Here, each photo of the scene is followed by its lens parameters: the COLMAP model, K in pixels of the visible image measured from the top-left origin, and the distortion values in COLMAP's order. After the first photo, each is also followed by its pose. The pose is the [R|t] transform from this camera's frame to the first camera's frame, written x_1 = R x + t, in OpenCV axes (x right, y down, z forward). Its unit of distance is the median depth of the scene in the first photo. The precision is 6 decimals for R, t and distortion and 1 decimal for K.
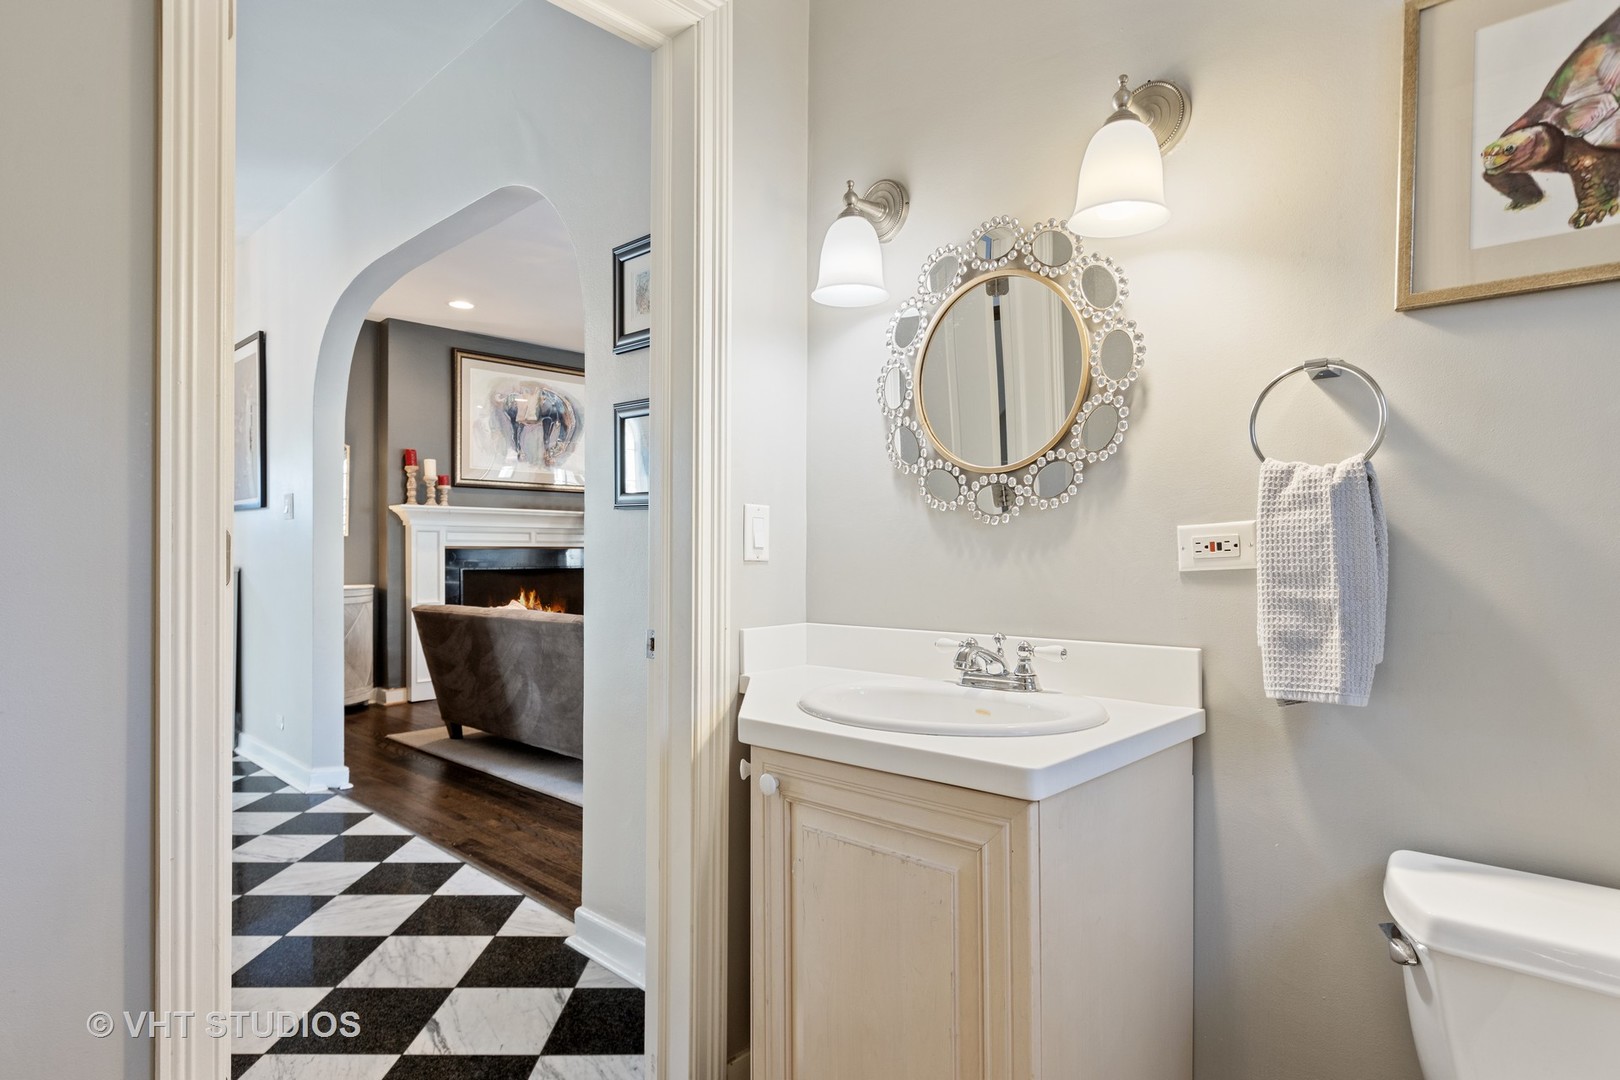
lens RADIAL K [[879.3, 0, 798.6], [0, 879.3, 542.6], [0, 0, 1]] dist [0.003003, 0.000957]
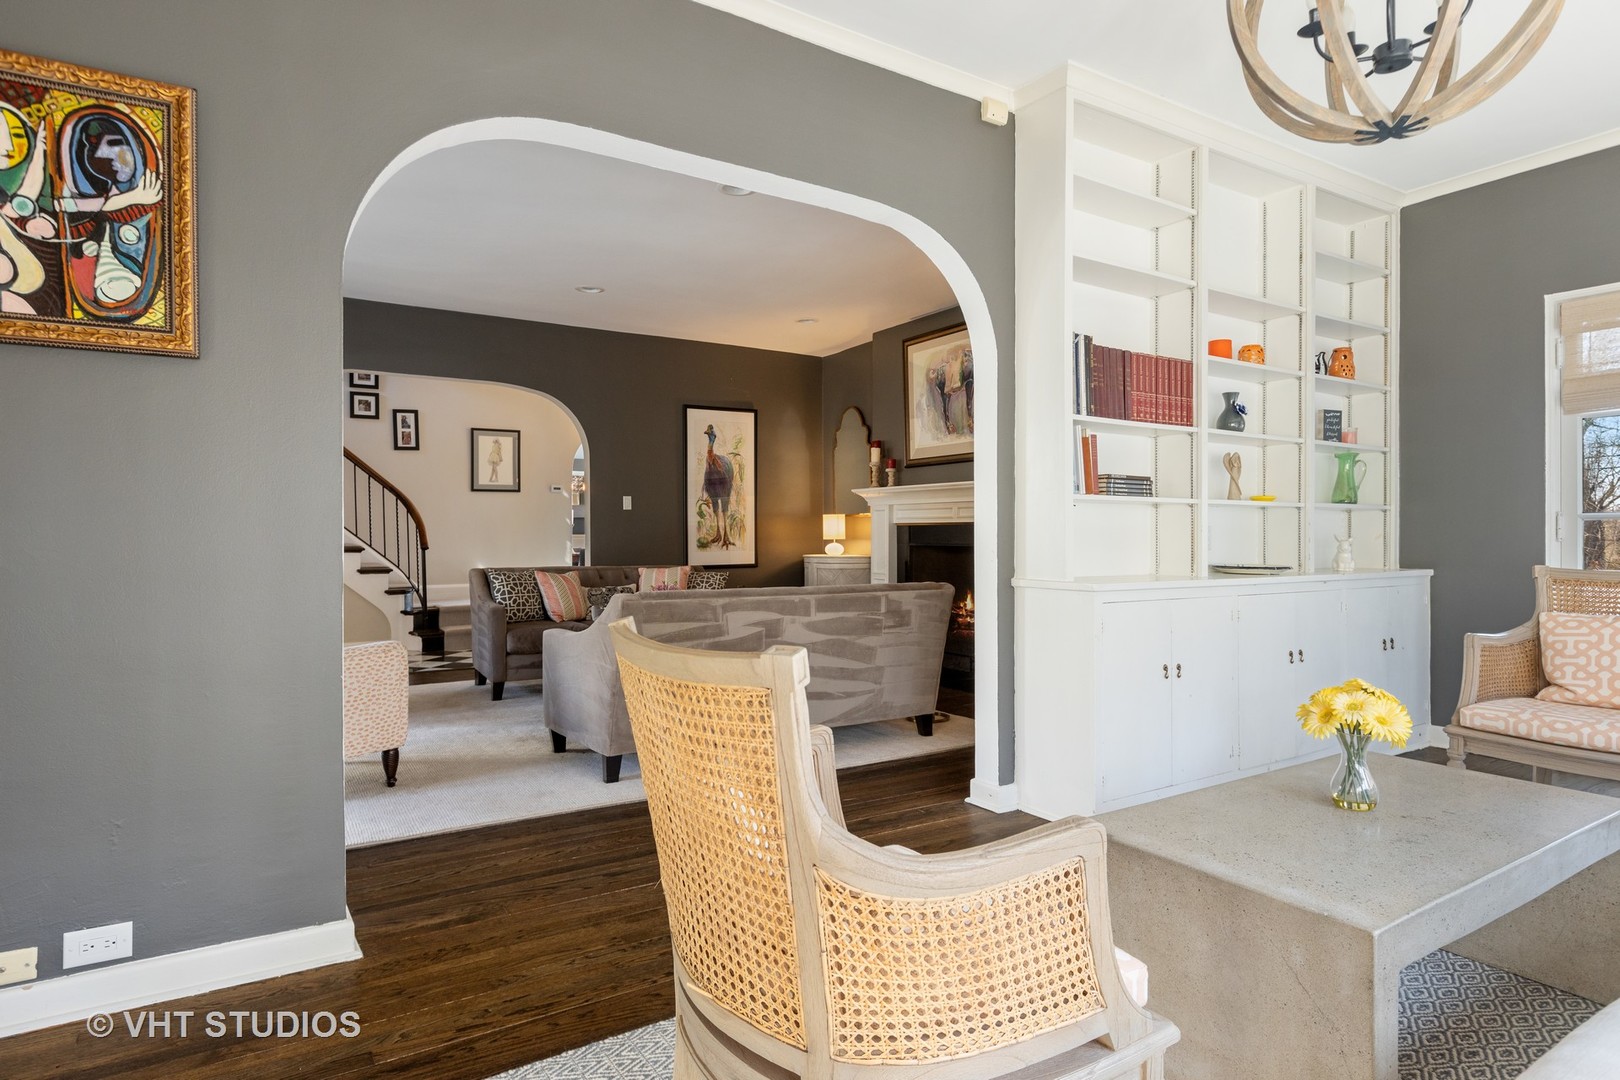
lens RADIAL K [[879.3, 0, 798.6], [0, 879.3, 542.6], [0, 0, 1]] dist [0.003003, 0.000957]
pose [[-0.243032, 0.015355, -0.969897, 0.658035], [0.011518, 0.999850, 0.012943, 0.012019], [0.969950, -0.008026, -0.243173, 1.081098]]
